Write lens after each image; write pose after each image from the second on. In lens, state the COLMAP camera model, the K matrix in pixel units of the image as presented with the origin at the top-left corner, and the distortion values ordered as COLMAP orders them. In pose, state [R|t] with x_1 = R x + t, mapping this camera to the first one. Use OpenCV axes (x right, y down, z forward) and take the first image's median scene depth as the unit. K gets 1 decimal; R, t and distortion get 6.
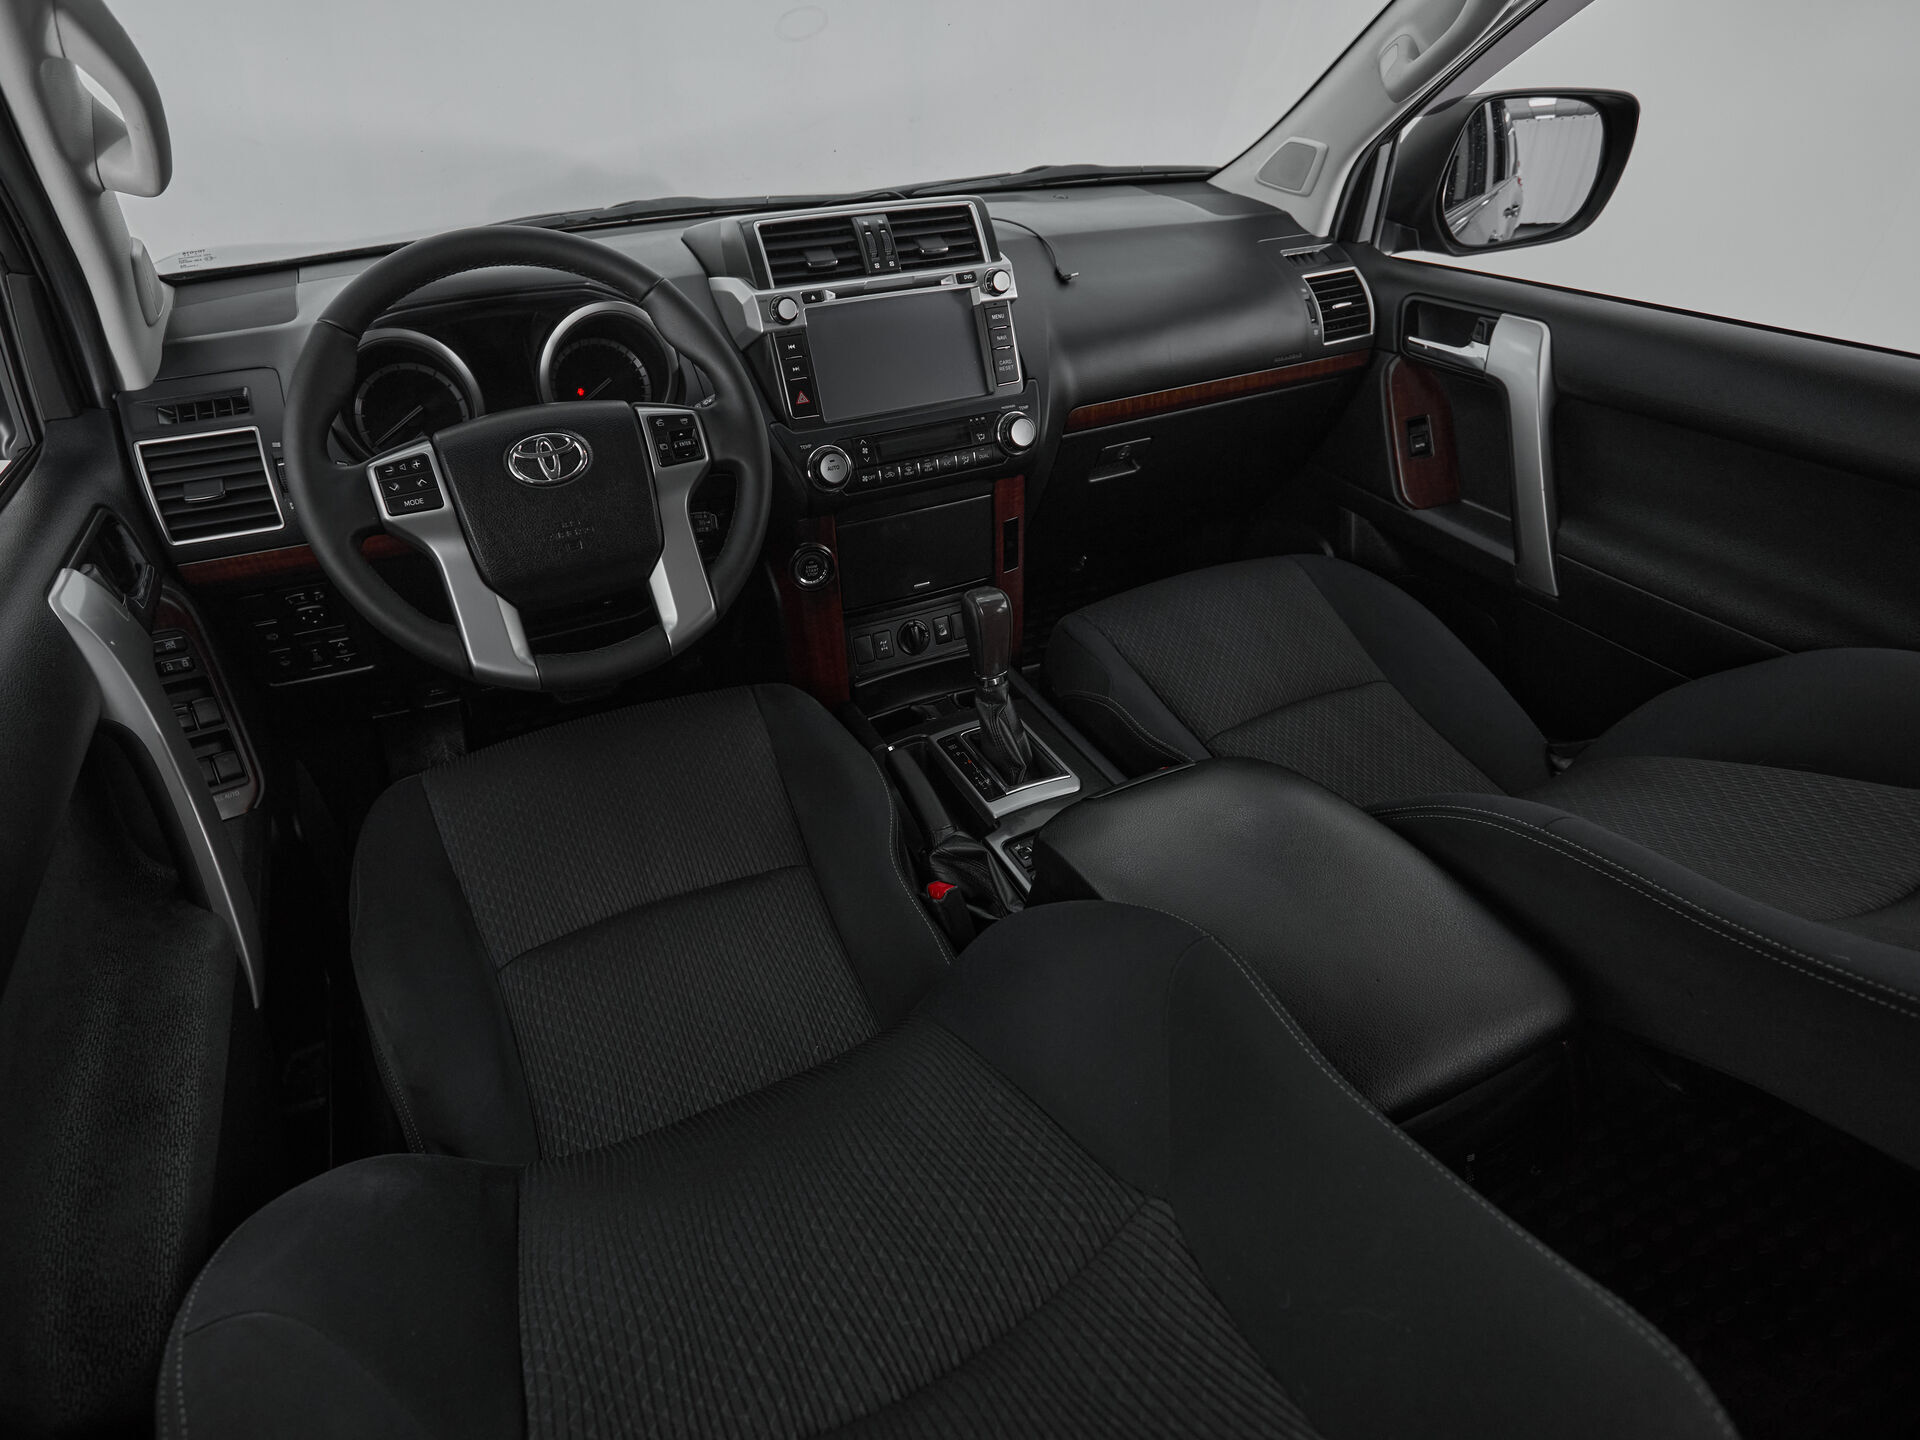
lens RADIAL K [[1006.0, 0, 887.5], [0, 1006.0, 717.7], [0, 0, 1]] dist [-0.003903, -0.000674]
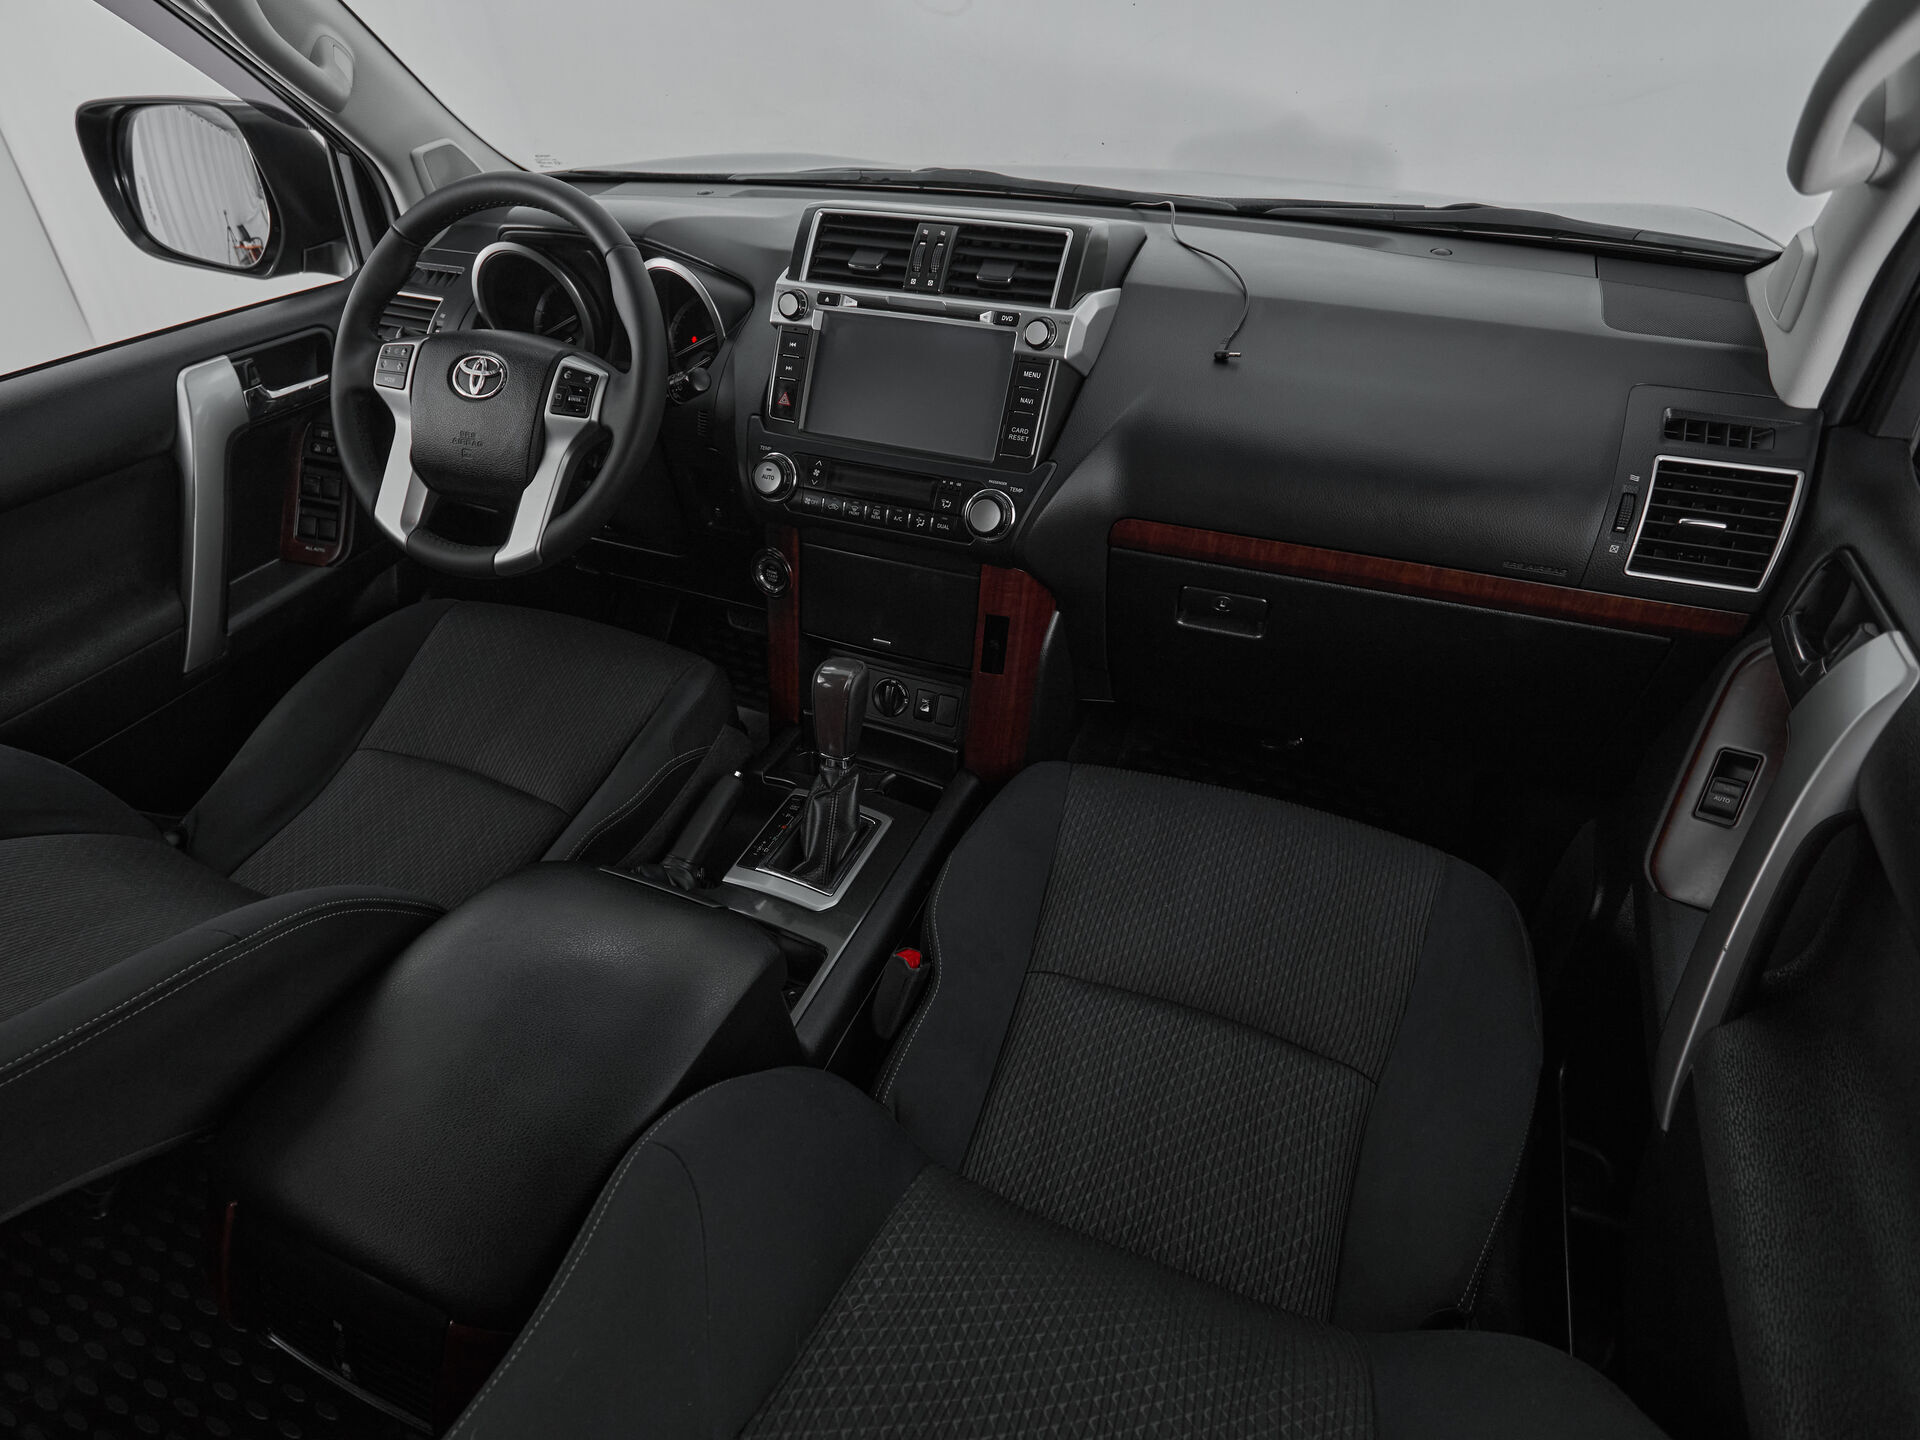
lens RADIAL K [[1102.6, 0, 837.2], [0, 1102.6, 794.4], [0, 0, 1]] dist [-0.002932, -0.000920]
pose [[0.641077, 0.485860, -0.594105, 0.732423], [-0.440544, 0.866828, 0.233519, -0.250734], [0.628444, 0.112026, 0.769746, 0.255946]]
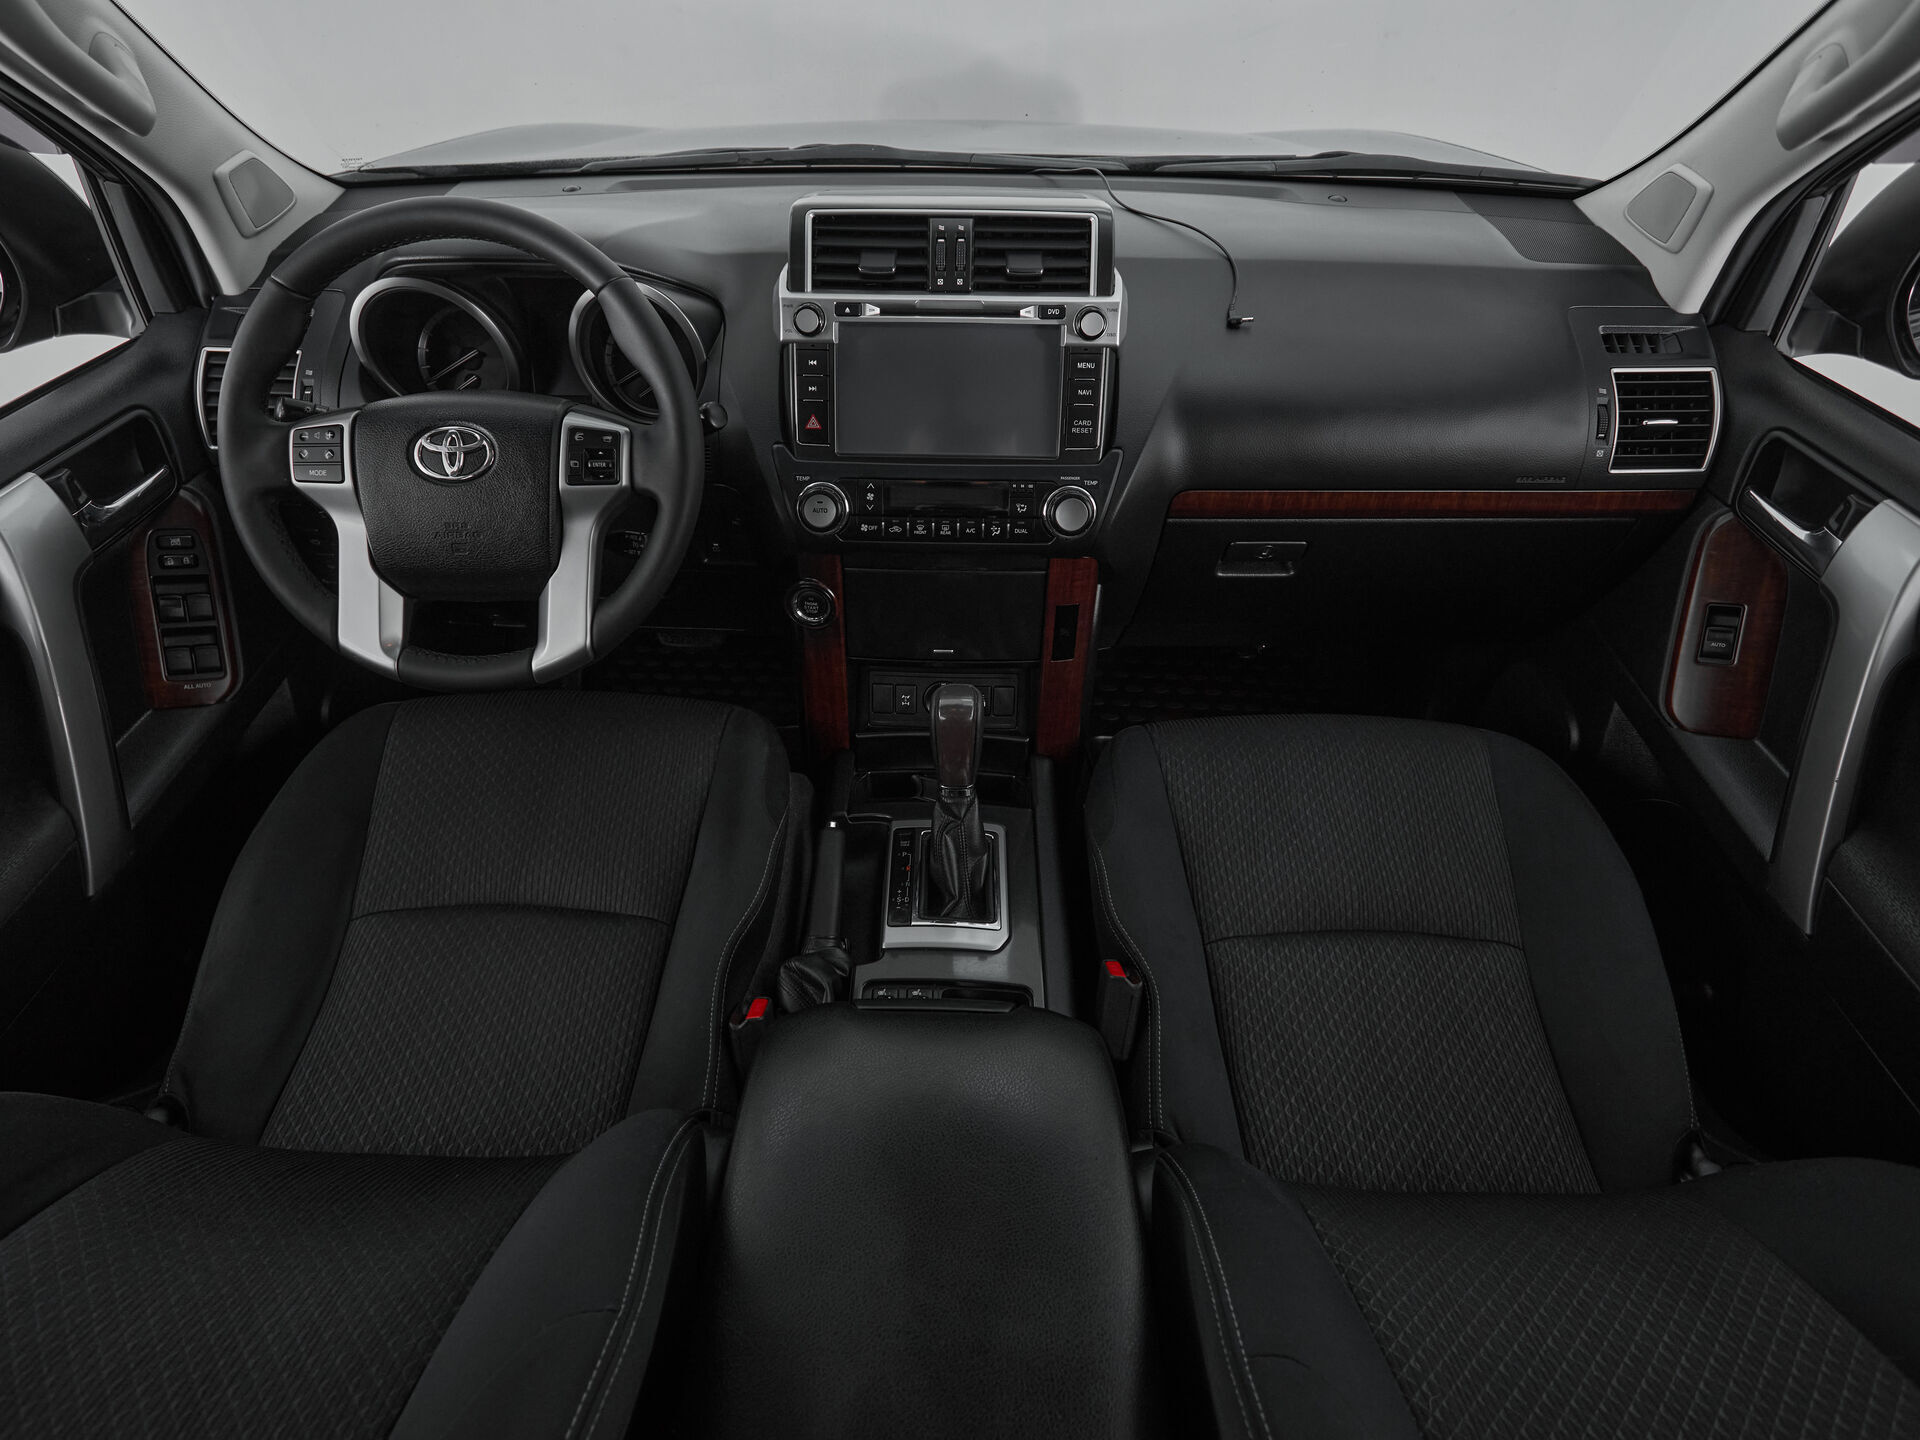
lens RADIAL K [[1011.1, 0, 924.8], [0, 1011.1, 721.8], [0, 0, 1]] dist [-0.002222, -0.000900]
pose [[0.896586, 0.306028, -0.320126, 0.352029], [-0.273365, 0.951128, 0.143620, -0.216136], [0.348433, -0.041256, 0.936425, 0.193477]]
